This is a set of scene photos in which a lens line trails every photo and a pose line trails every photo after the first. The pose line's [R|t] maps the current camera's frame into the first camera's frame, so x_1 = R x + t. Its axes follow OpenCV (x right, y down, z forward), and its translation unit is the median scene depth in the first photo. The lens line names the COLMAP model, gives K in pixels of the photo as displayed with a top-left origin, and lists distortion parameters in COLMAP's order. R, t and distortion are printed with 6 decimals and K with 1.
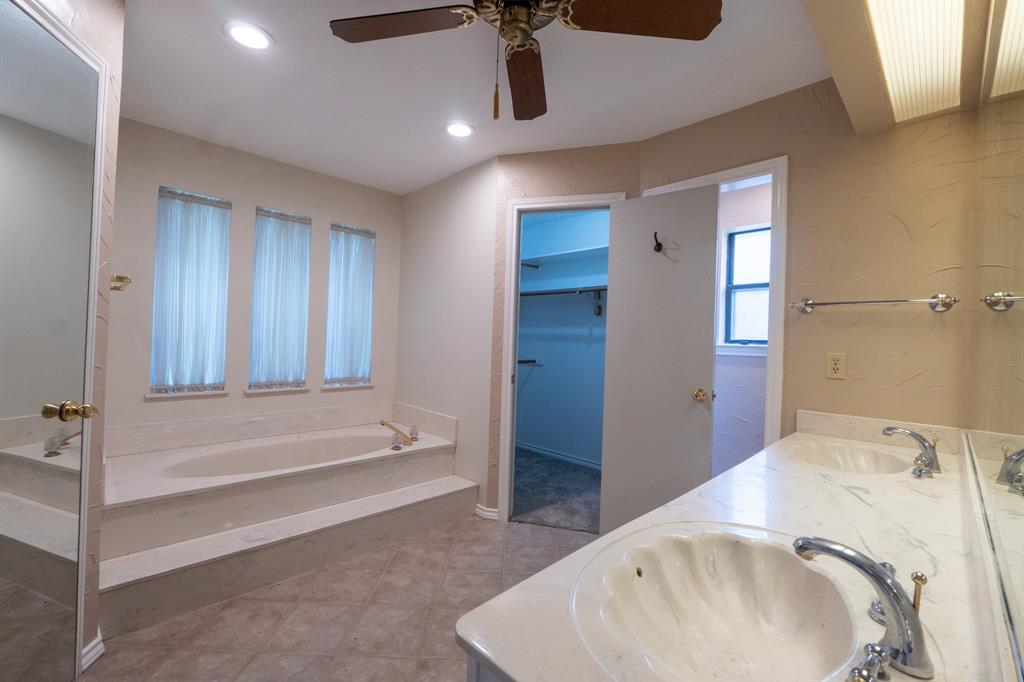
lens RADIAL K [[429.2, 0, 510.0], [0, 429.2, 336.8], [0, 0, 1]] dist [-0.005181, -0.000862]
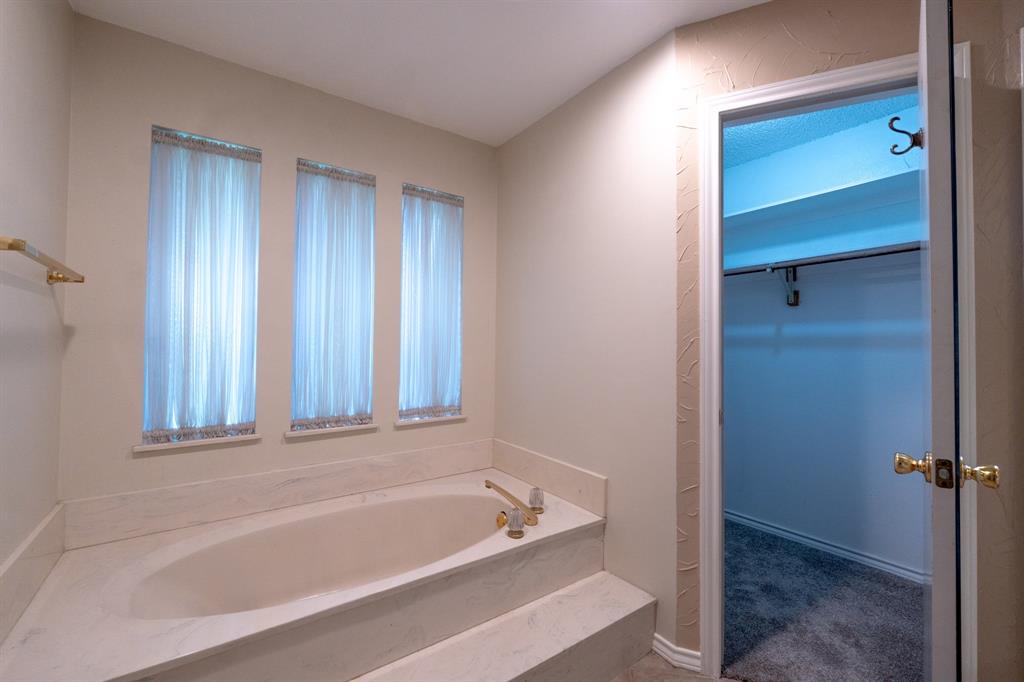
lens RADIAL K [[429.2, 0, 510.0], [0, 429.2, 336.8], [0, 0, 1]] dist [-0.005181, -0.000862]
pose [[0.987841, -0.028862, -0.152762, -0.163038], [0.026222, 0.999470, -0.019267, -0.001807], [0.153237, 0.015027, 0.988075, 0.381562]]
